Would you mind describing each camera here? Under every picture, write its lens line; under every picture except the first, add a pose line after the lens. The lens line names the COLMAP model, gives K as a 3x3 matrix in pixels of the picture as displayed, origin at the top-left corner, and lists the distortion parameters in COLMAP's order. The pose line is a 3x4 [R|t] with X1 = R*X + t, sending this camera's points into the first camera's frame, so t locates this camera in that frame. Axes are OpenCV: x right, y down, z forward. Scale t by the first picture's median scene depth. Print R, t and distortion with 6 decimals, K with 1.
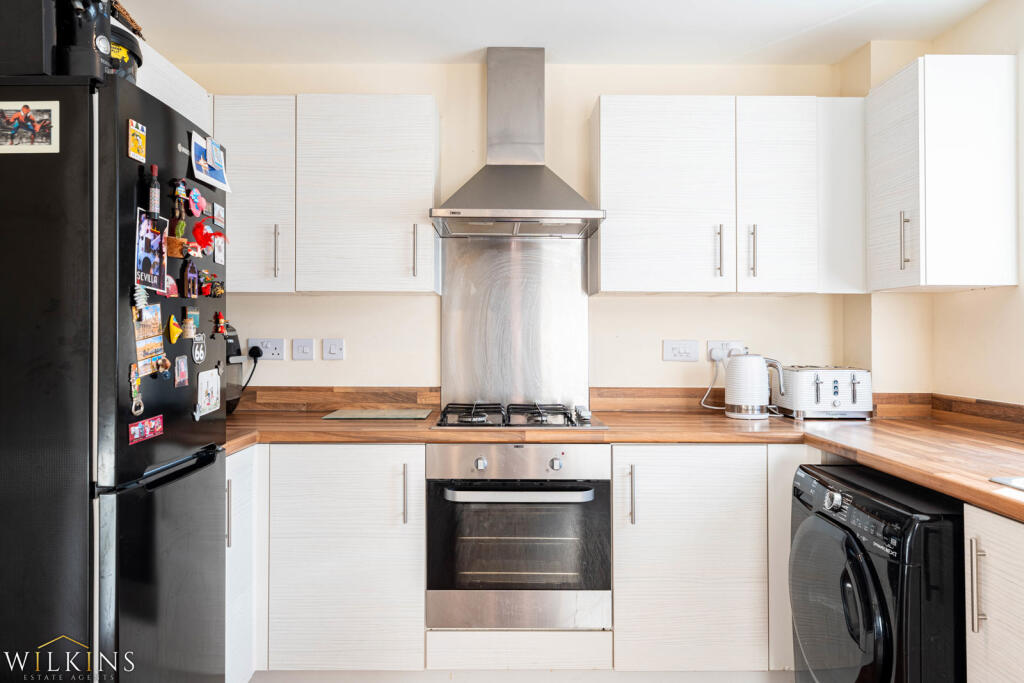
lens RADIAL K [[702.9, 0, 506.1], [0, 702.9, 328.0], [0, 0, 1]] dist [-0.001461, 0.000222]
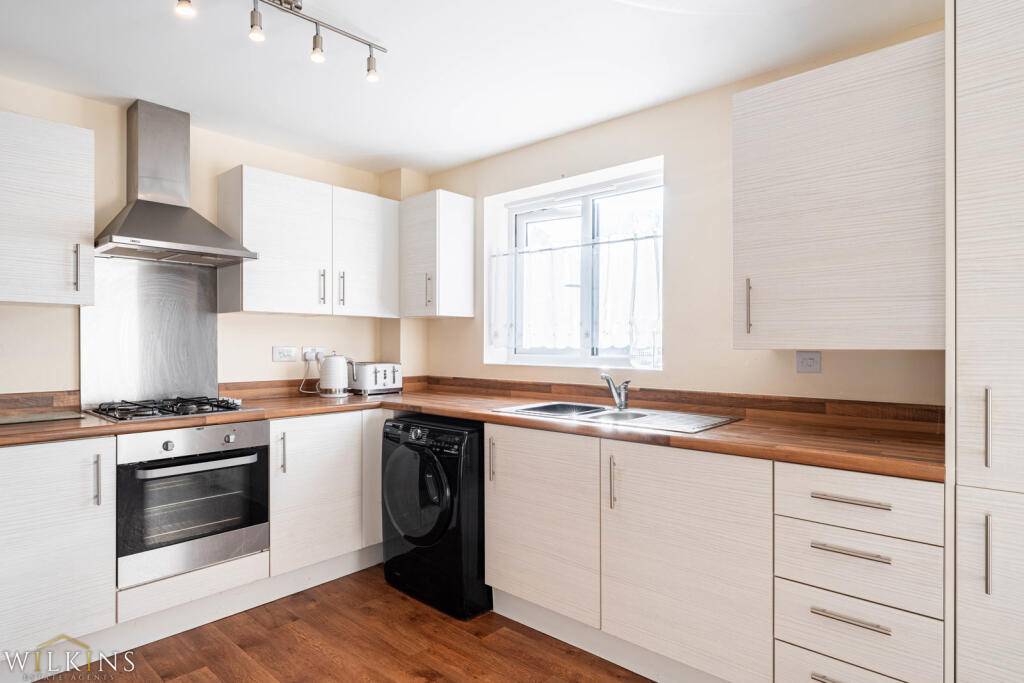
lens RADIAL K [[563.9, 0, 509.6], [0, 563.9, 348.7], [0, 0, 1]] dist [0.020302, -0.019173]
pose [[0.672785, -0.009321, 0.739780, -0.340568], [-0.006899, 0.999798, 0.018872, -0.003110], [-0.739806, -0.017801, 0.672585, -0.118236]]
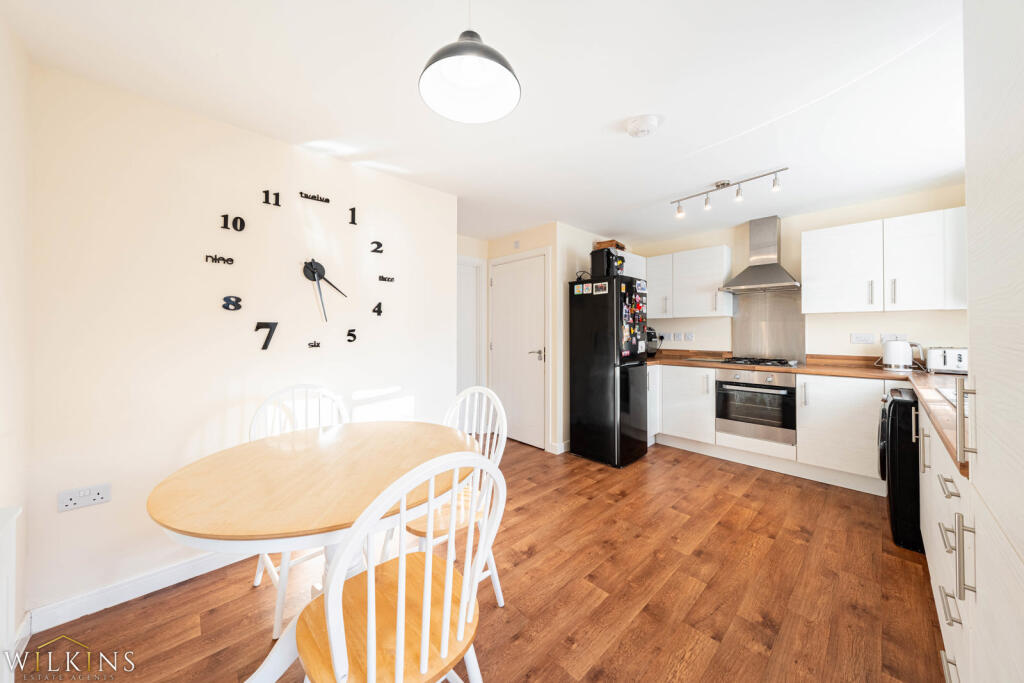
lens RADIAL K [[362.5, 0, 510.7], [0, 362.5, 333.1], [0, 0, 1]] dist [-0.000158, -0.000029]
pose [[0.694696, -0.001996, -0.719300, 0.352571], [0.009886, 0.999928, 0.006774, -0.002638], [0.719235, -0.011817, 0.694666, -0.621172]]
